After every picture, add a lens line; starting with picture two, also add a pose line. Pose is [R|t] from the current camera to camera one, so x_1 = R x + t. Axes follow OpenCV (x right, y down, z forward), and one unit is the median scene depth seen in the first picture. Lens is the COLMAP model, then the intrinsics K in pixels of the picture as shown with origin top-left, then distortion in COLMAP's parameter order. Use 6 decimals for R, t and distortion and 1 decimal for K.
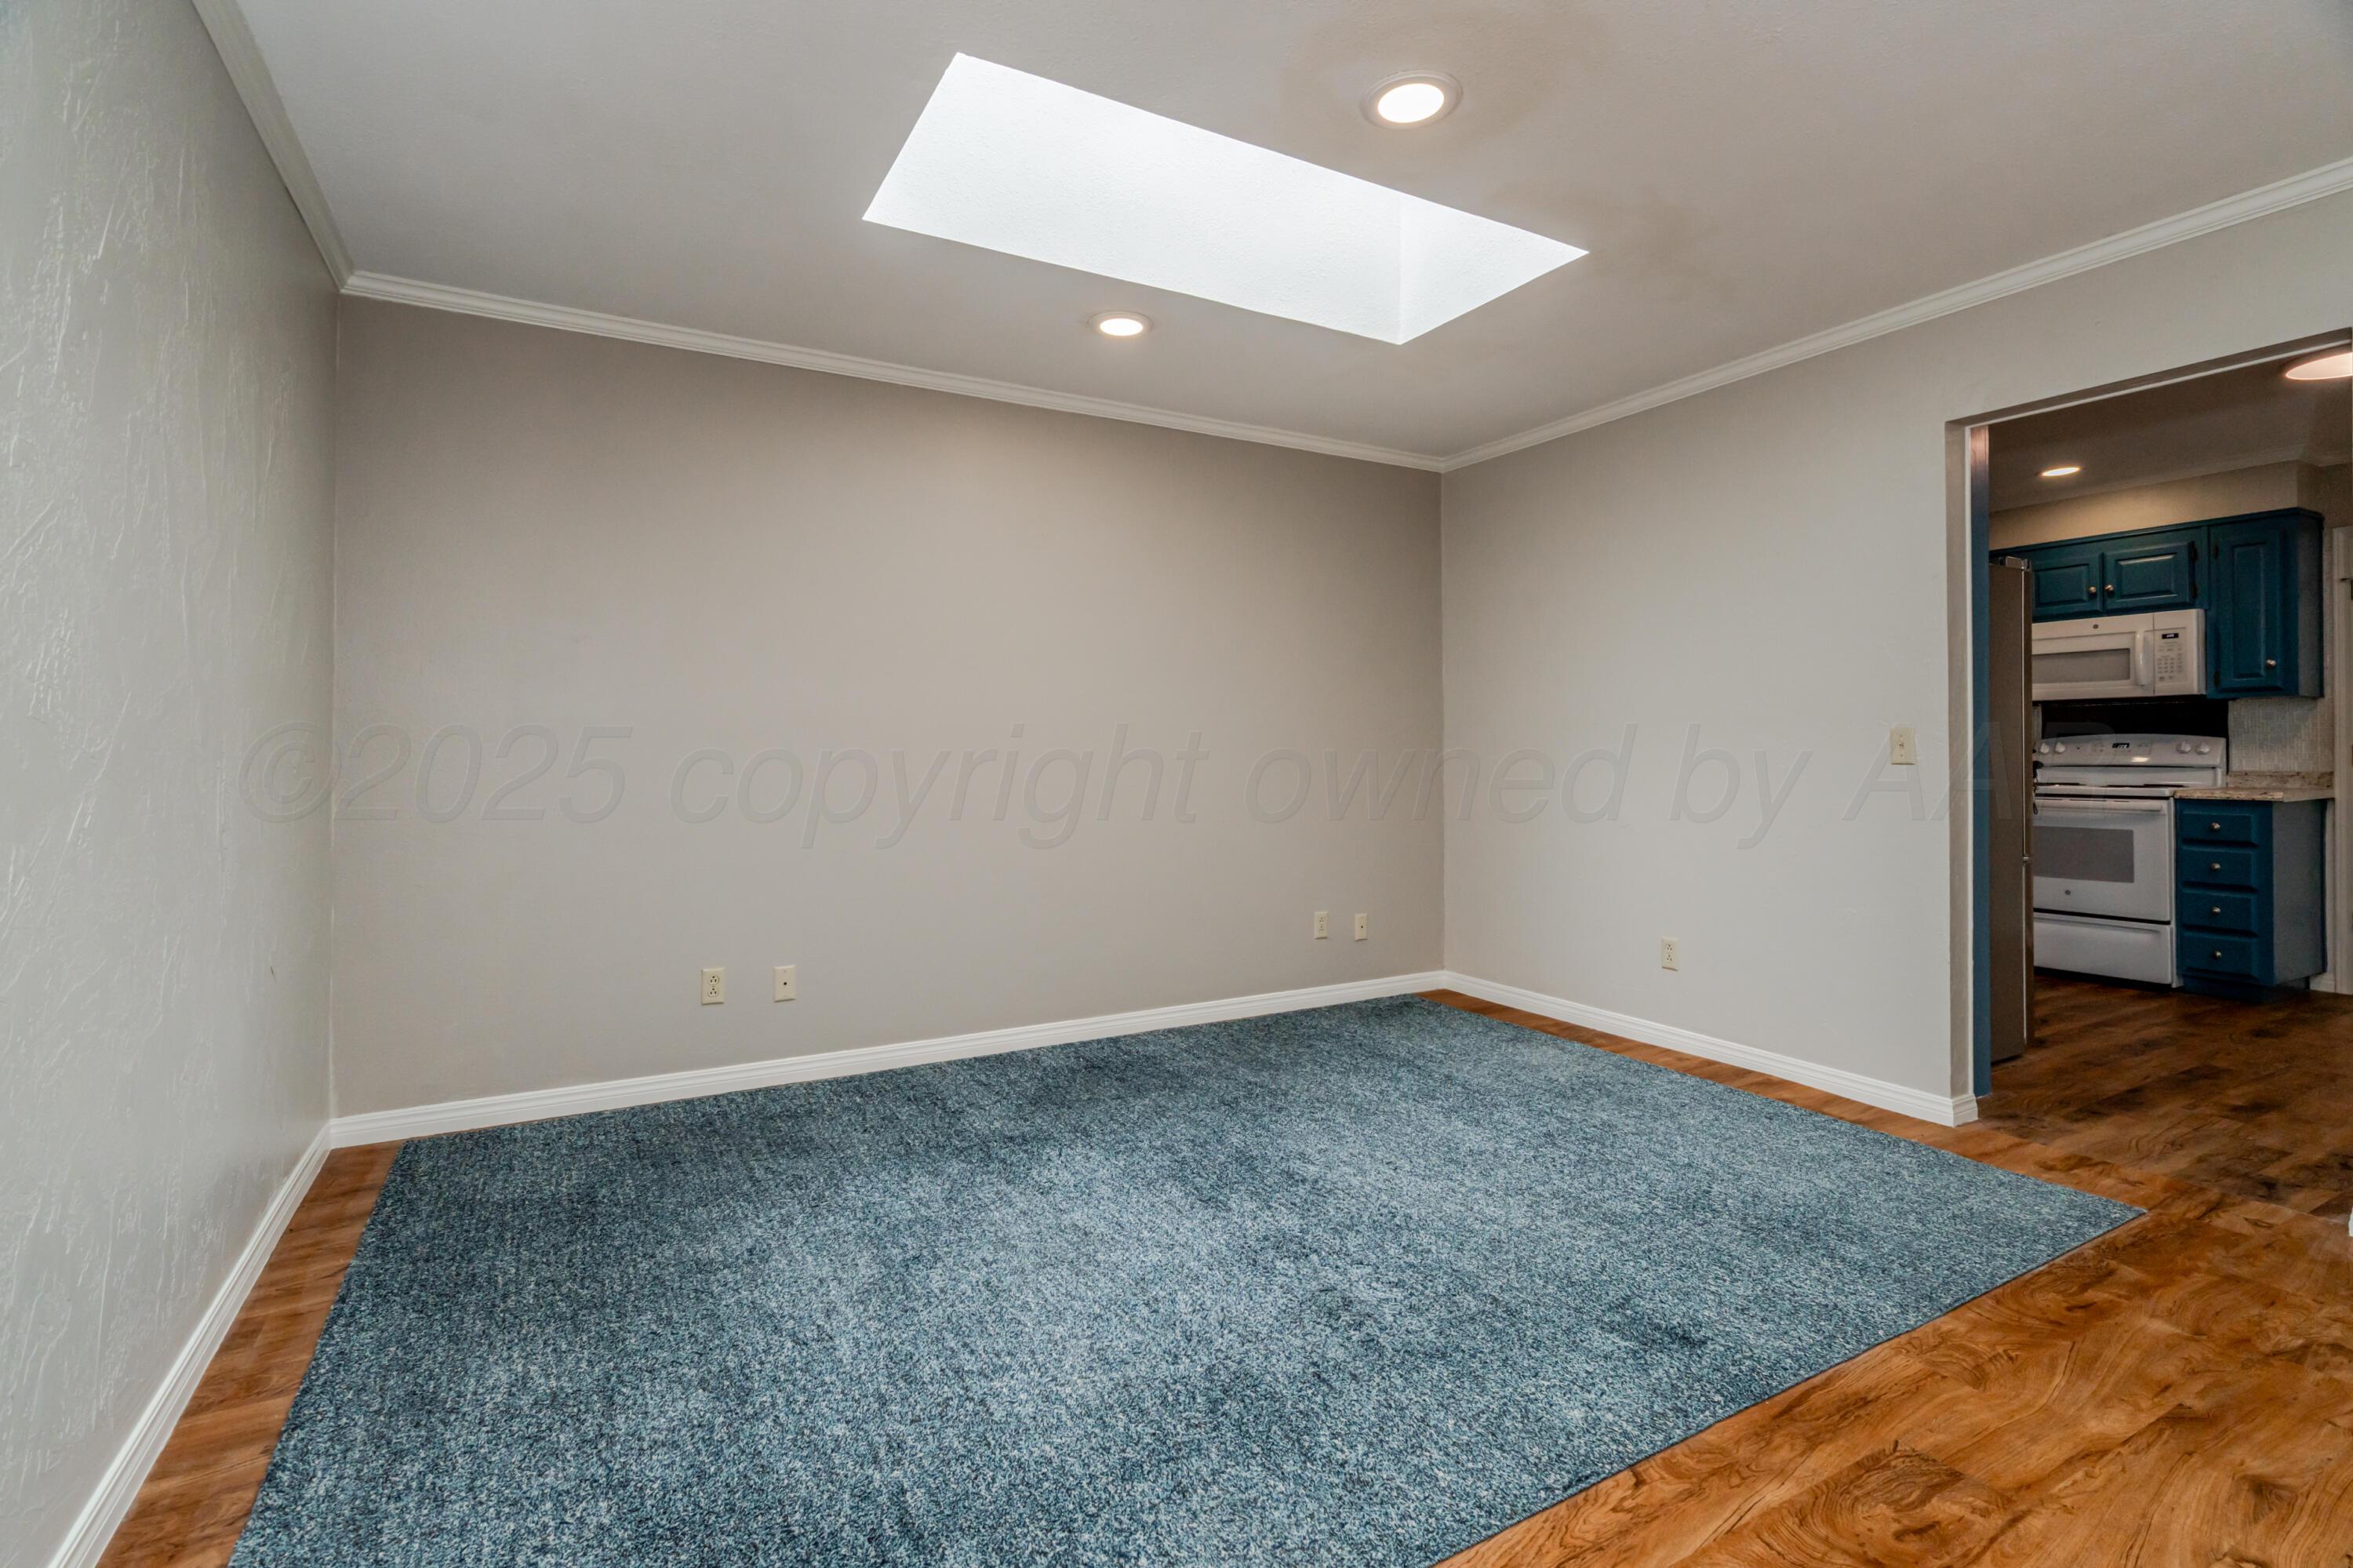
lens RADIAL K [[1084.0, 0, 1189.9], [0, 1084.0, 740.5], [0, 0, 1]] dist [-0.005247, 0.003021]
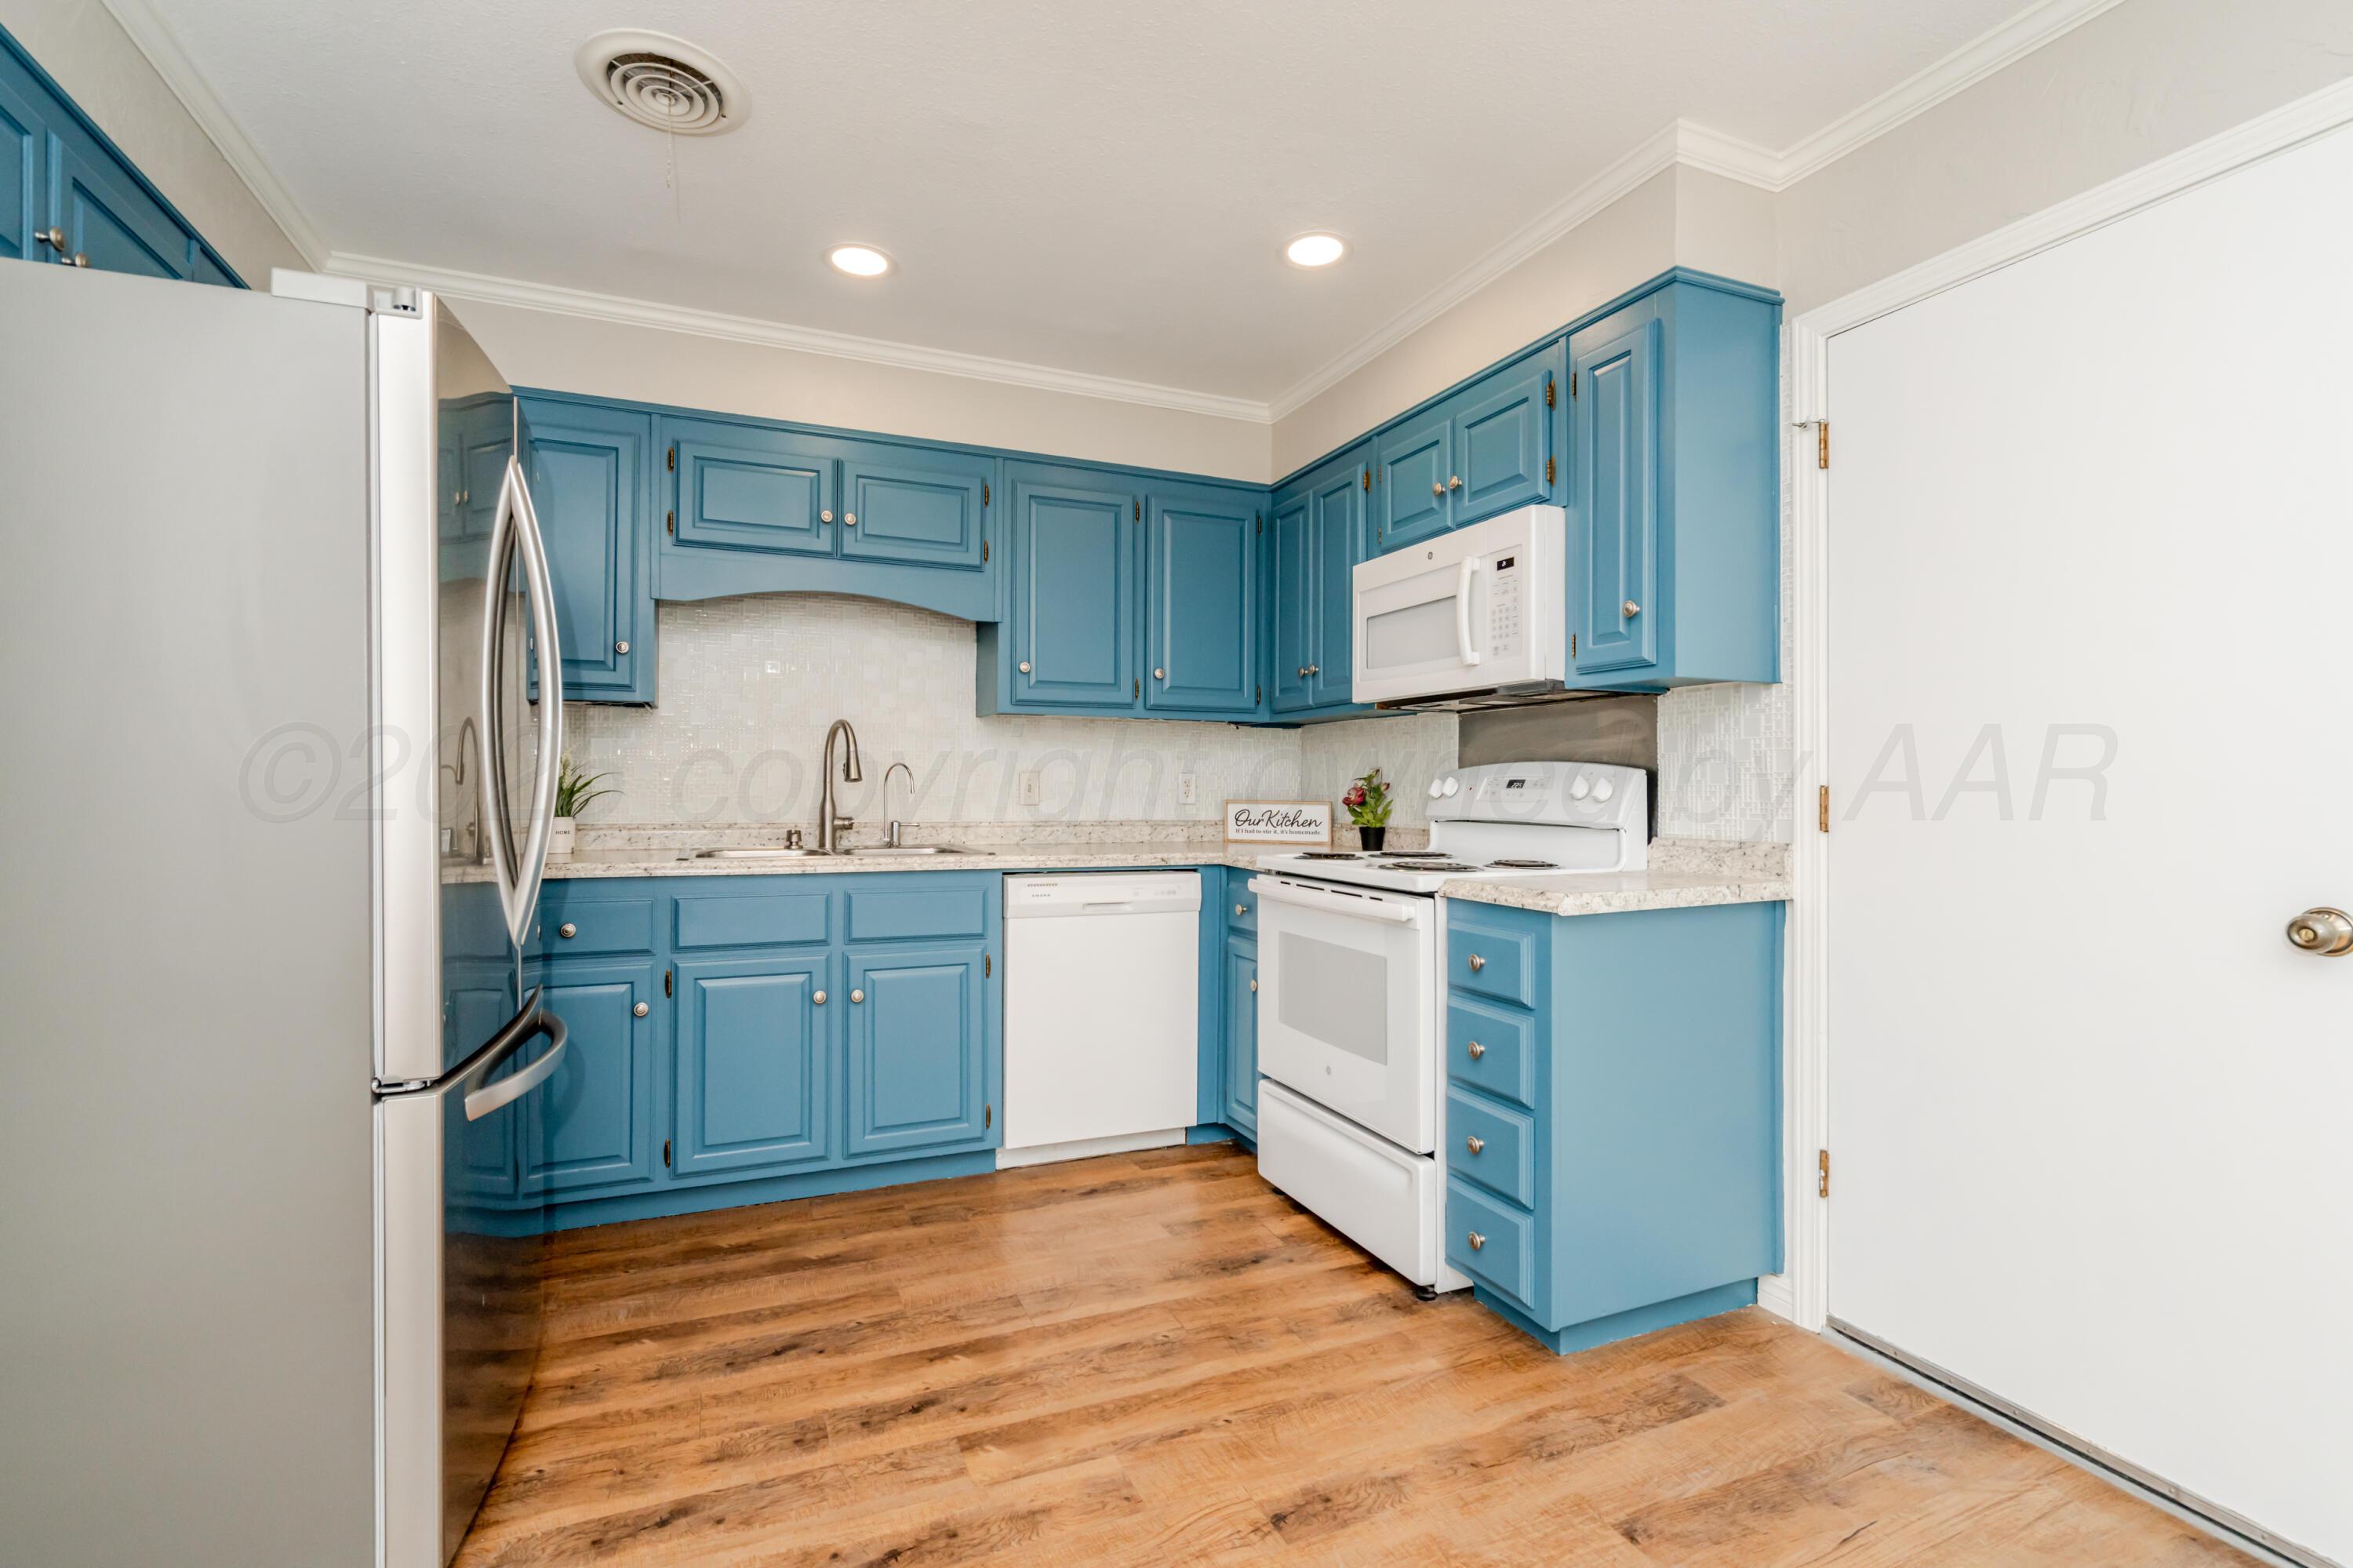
lens RADIAL K [[1084.0, 0, 1178.9], [0, 1084.0, 771.5], [0, 0, 1]] dist [-0.005247, 0.003021]
pose [[0.994689, 0.004887, -0.102814, 0.812935], [-0.004516, 0.999982, 0.003838, -0.002877], [0.102831, -0.003353, 0.994693, 0.493654]]
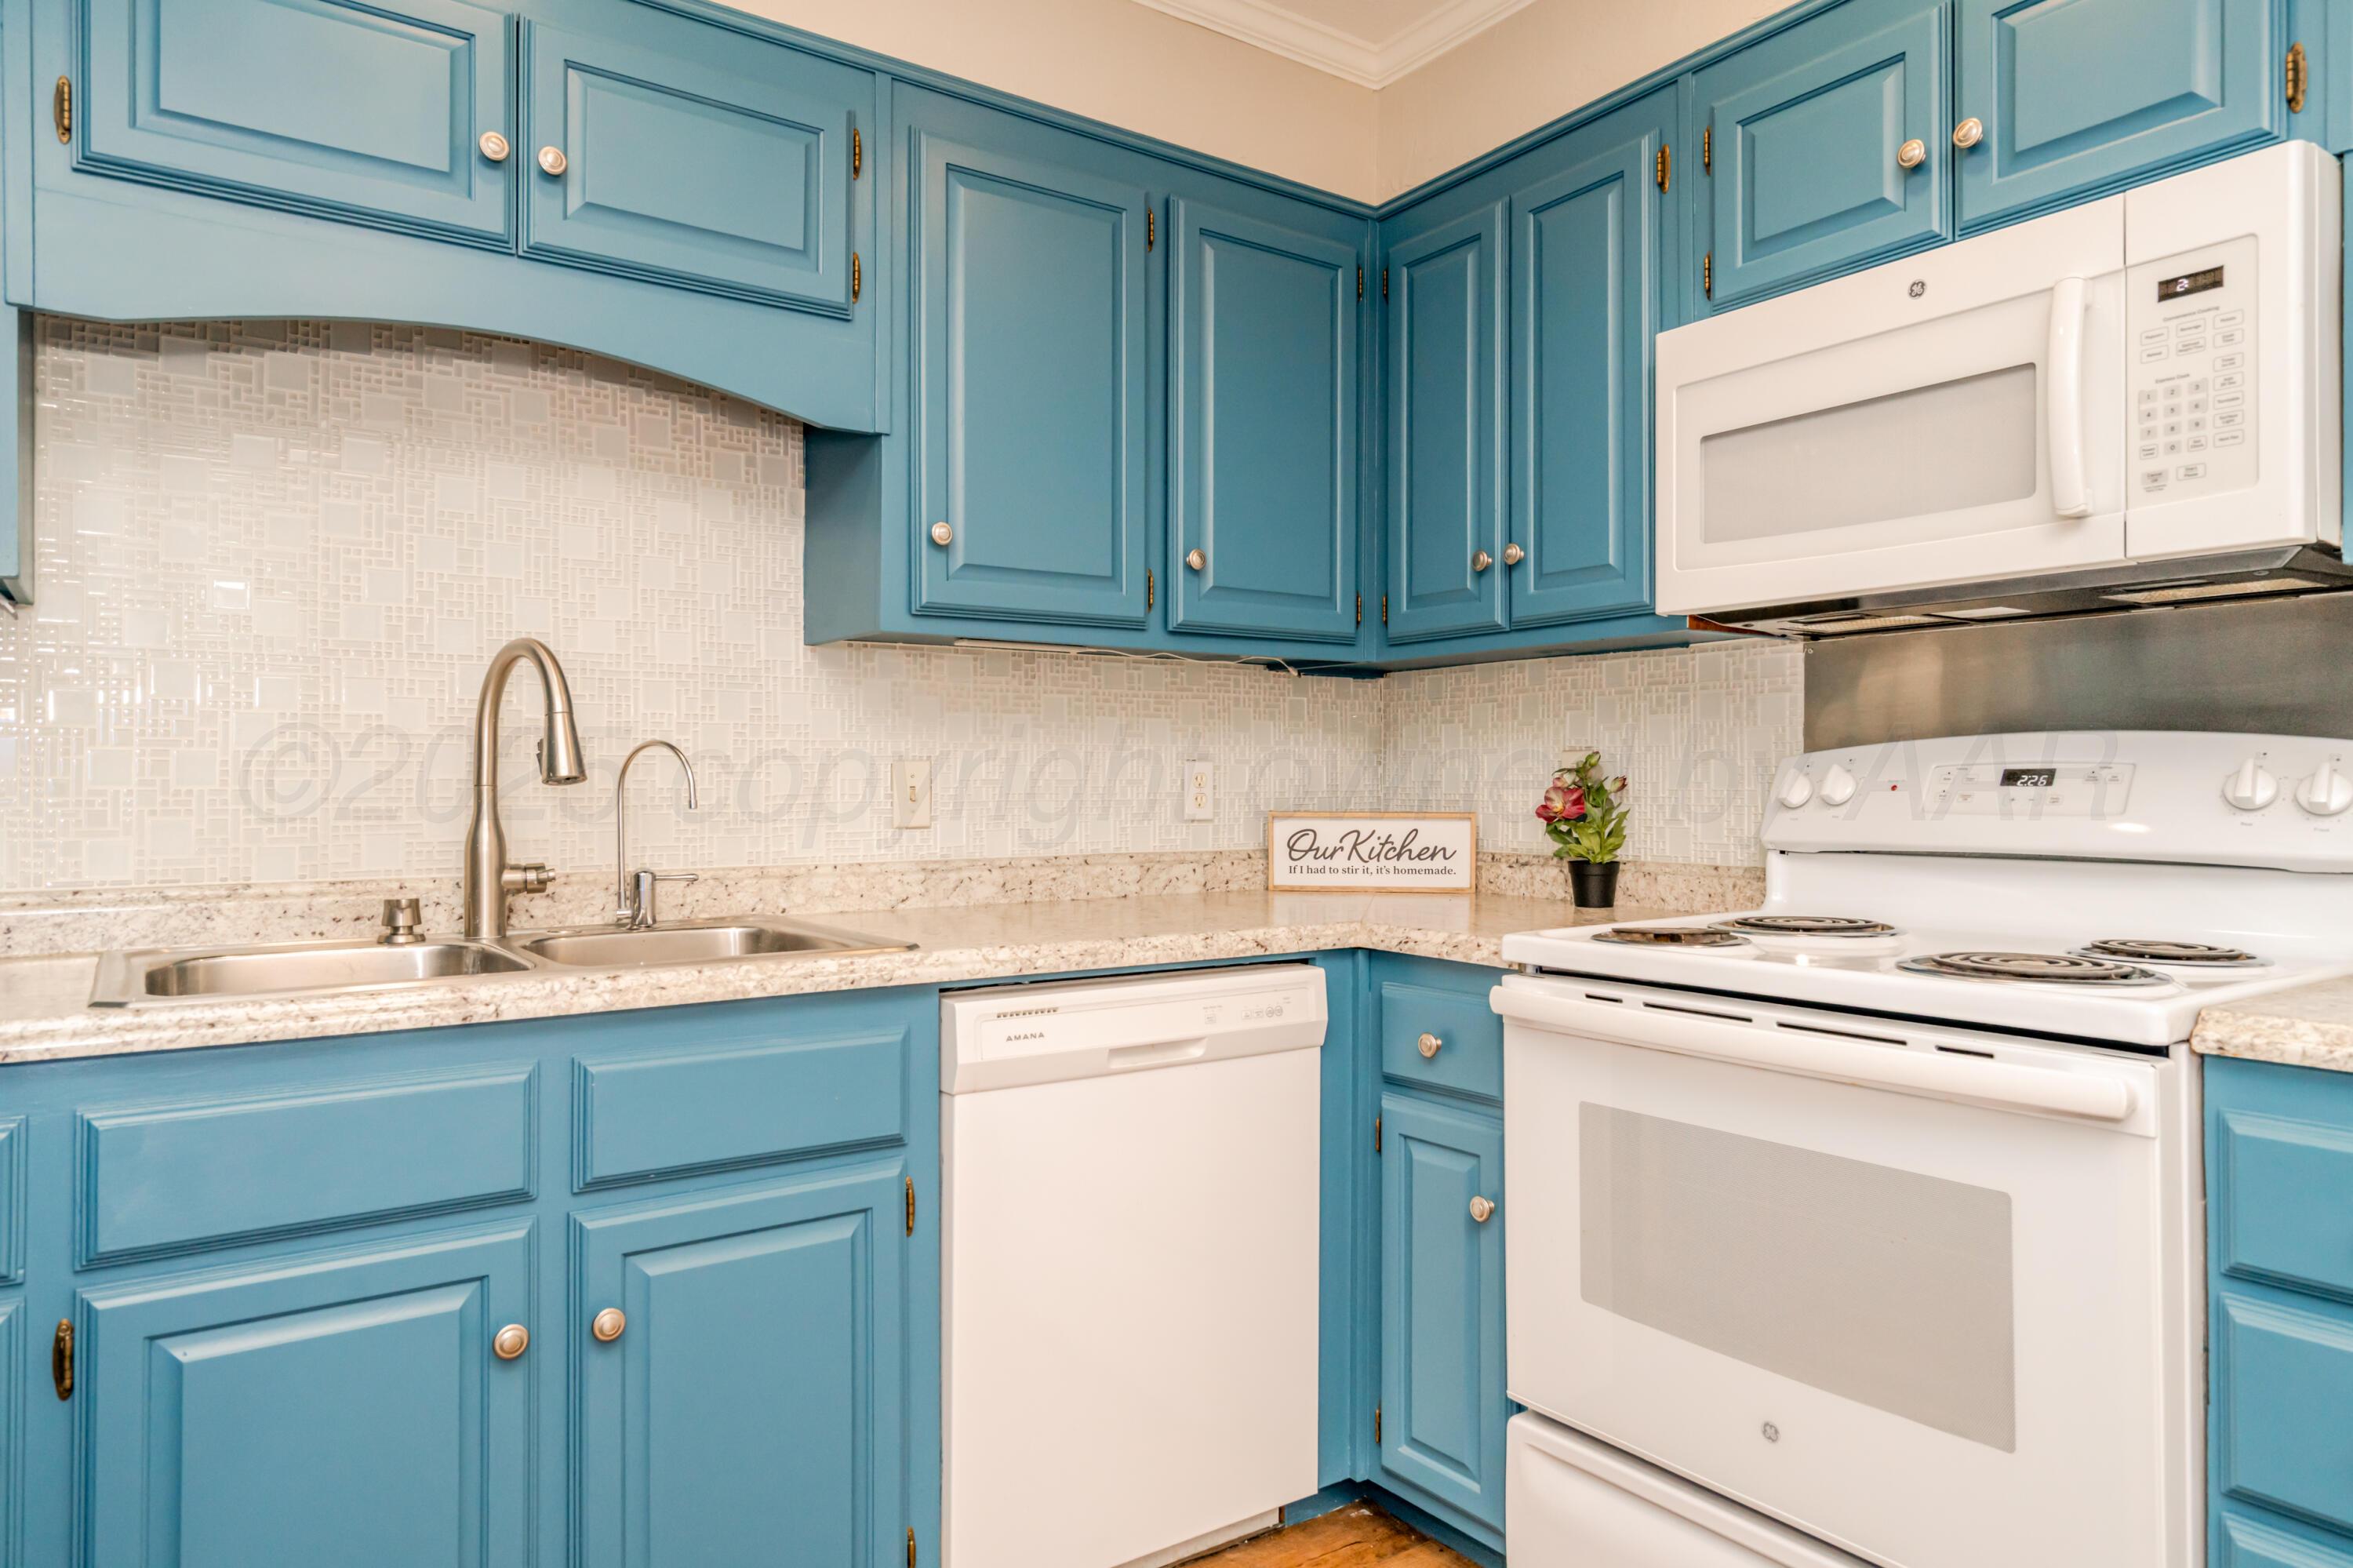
lens RADIAL K [[1469.9, 0, 1188.3], [0, 1469.9, 765.7], [0, 0, 1]] dist [0.019495, -0.015598]
pose [[0.994497, -0.000086, 0.104761, 0.674845], [-0.000416, 0.999989, 0.004775, 0.000227], [-0.104760, -0.004792, 0.994486, 0.724127]]
